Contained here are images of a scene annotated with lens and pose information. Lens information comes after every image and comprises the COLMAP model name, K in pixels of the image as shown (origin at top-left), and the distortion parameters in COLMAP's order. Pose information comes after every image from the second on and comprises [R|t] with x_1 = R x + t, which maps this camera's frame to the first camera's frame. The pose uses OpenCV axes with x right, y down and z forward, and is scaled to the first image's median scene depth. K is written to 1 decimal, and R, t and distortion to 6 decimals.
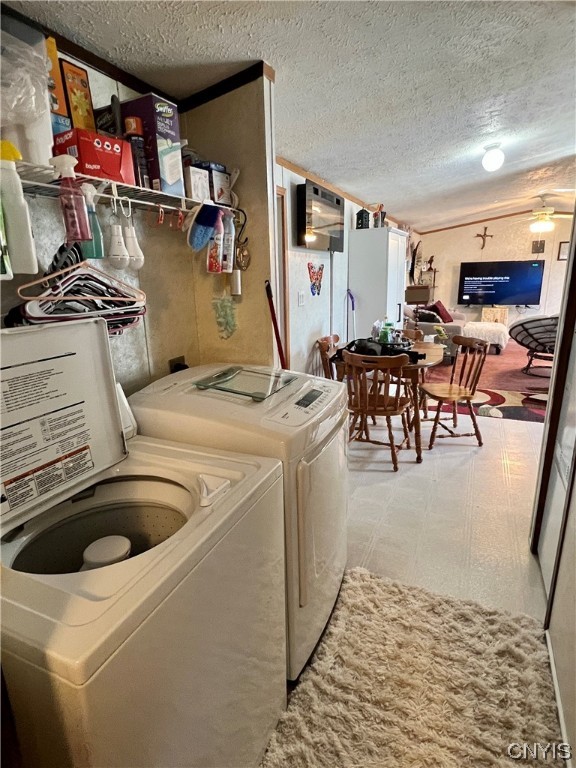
lens RADIAL K [[411.7, 0, 288.0], [0, 411.7, 384.0], [0, 0, 1]] dist [-0.003231, -0.000143]
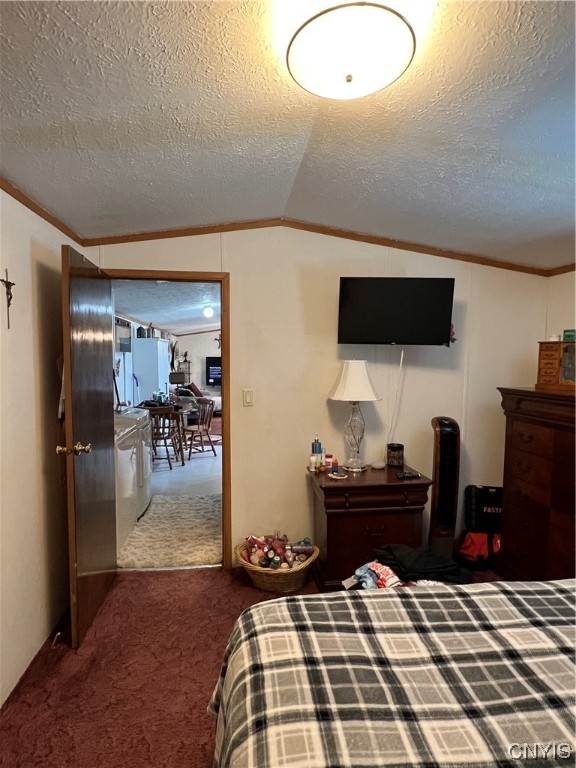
lens RADIAL K [[411.7, 0, 288.0], [0, 411.7, 384.0], [0, 0, 1]] dist [-0.003231, -0.000143]
pose [[0.848578, -0.003291, 0.529061, -0.128830], [0.111862, 0.978490, -0.173333, 0.103331], [-0.517110, 0.206268, 0.830693, -0.425294]]
